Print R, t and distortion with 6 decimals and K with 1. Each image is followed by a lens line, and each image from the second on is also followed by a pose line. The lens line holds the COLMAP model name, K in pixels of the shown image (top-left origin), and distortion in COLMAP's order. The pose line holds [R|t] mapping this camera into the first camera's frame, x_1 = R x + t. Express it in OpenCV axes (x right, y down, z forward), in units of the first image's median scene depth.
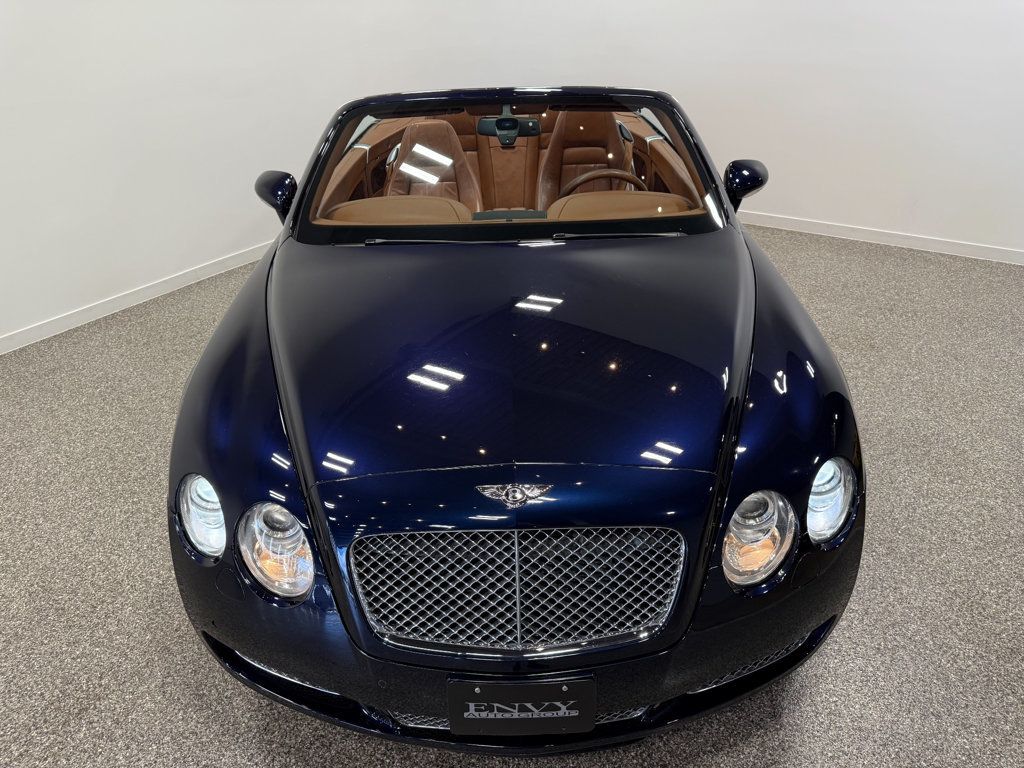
lens RADIAL K [[731.4, 0, 512.0], [0, 731.4, 384.0], [0, 0, 1]] dist [0.005608, -0.000349]
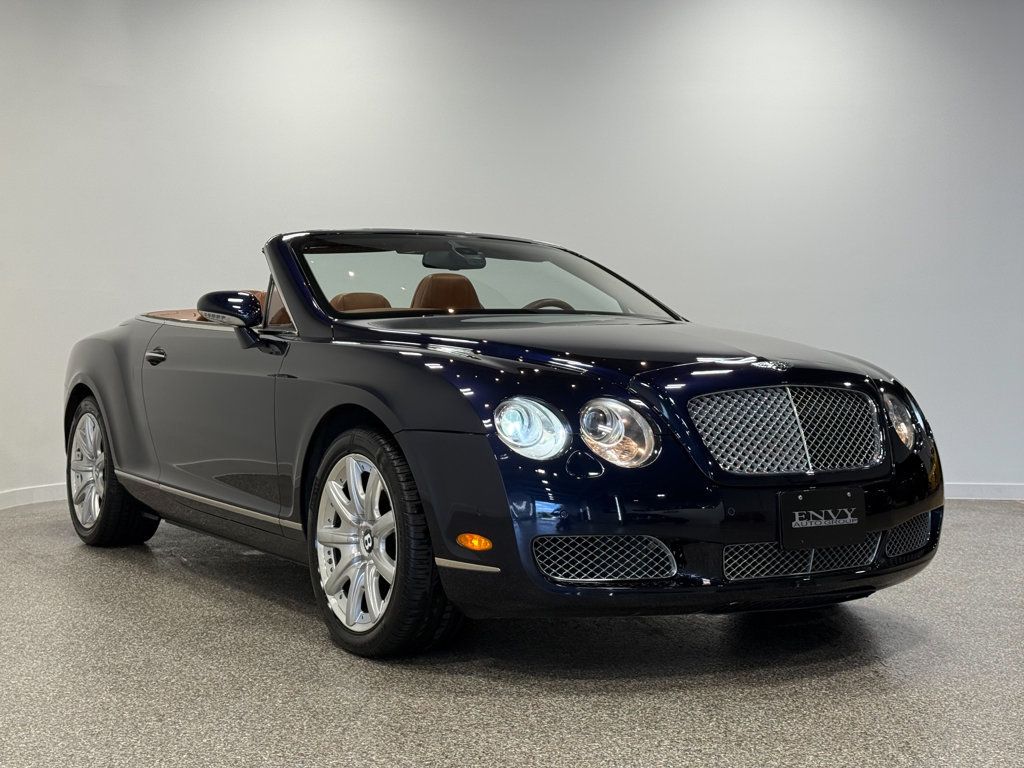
lens RADIAL K [[1440.6, 0, 512.0], [0, 1440.6, 384.0], [0, 0, 1]] dist [0.097810, 0.035267]
pose [[0.854819, 0.011834, 0.518792, -1.444938], [0.234868, 0.882658, -0.407127, 0.921174], [-0.462733, 0.469868, 0.751733, -0.638983]]
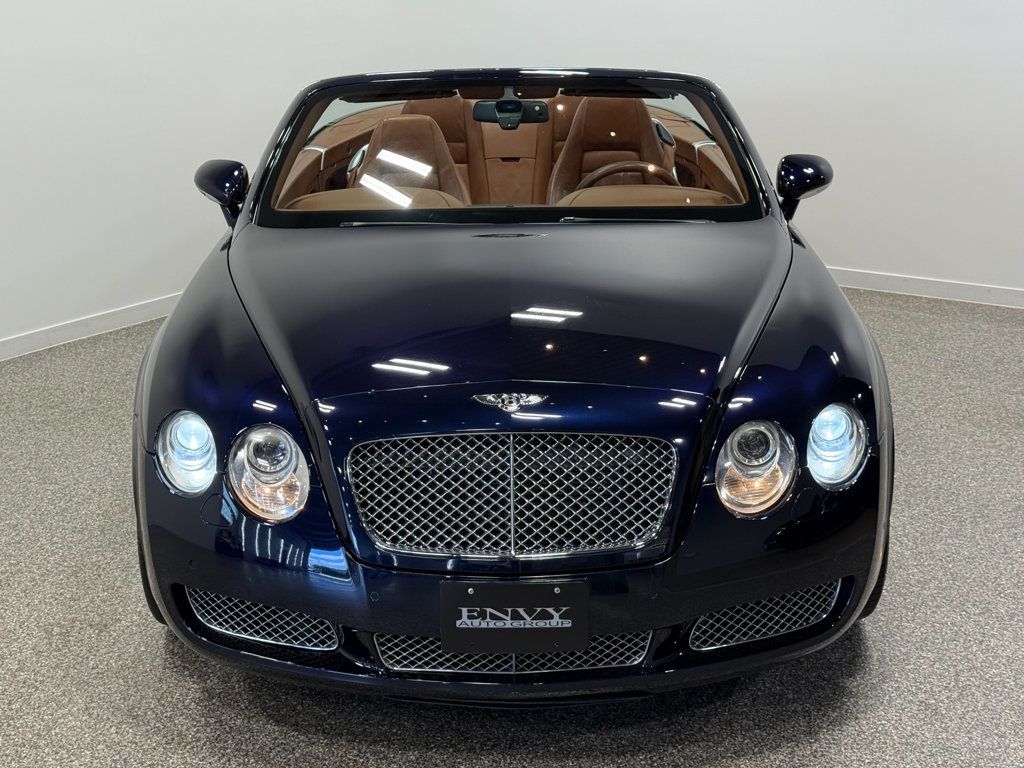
lens RADIAL K [[1440.6, 0, 512.0], [0, 1440.6, 384.0], [0, 0, 1]] dist [0.097810, 0.035267]
pose [[0.999886, 0.014780, -0.003091, 0.009138], [-0.015099, 0.977256, -0.211524, 0.437637], [-0.000106, 0.211547, 0.977368, -0.786101]]
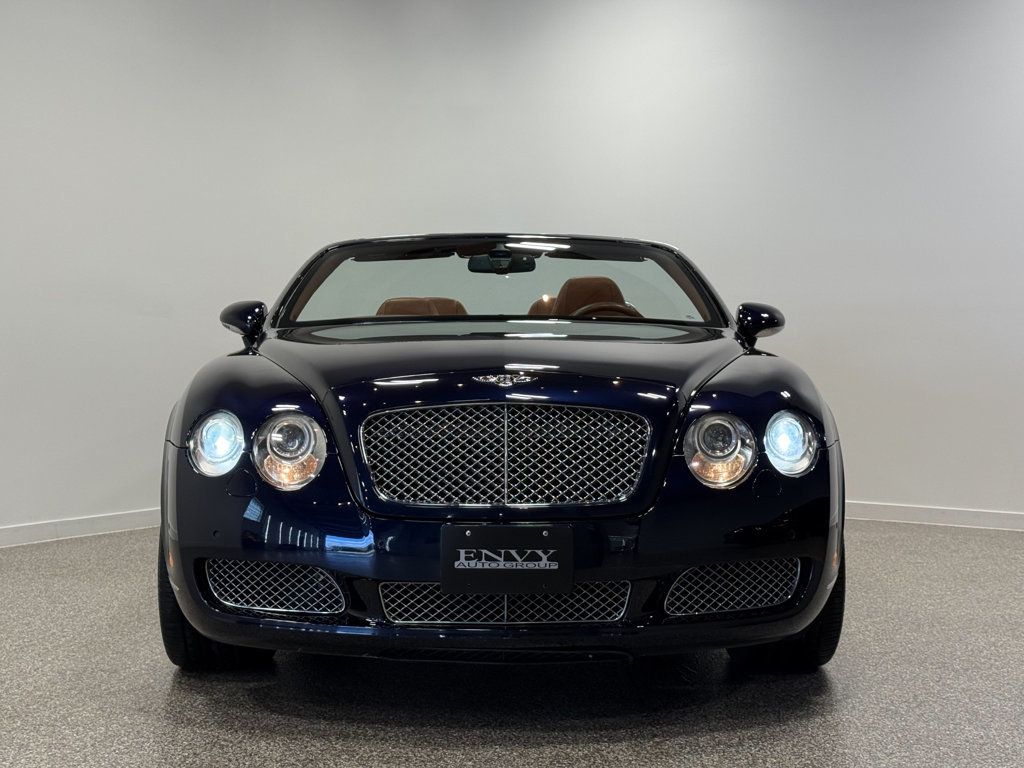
lens RADIAL K [[1440.6, 0, 512.0], [0, 1440.6, 384.0], [0, 0, 1]] dist [0.097810, 0.035267]
pose [[0.999619, 0.026540, 0.007570, -0.002120], [-0.019864, 0.882298, -0.470271, 0.985816], [-0.019160, 0.469942, 0.882490, -0.839622]]
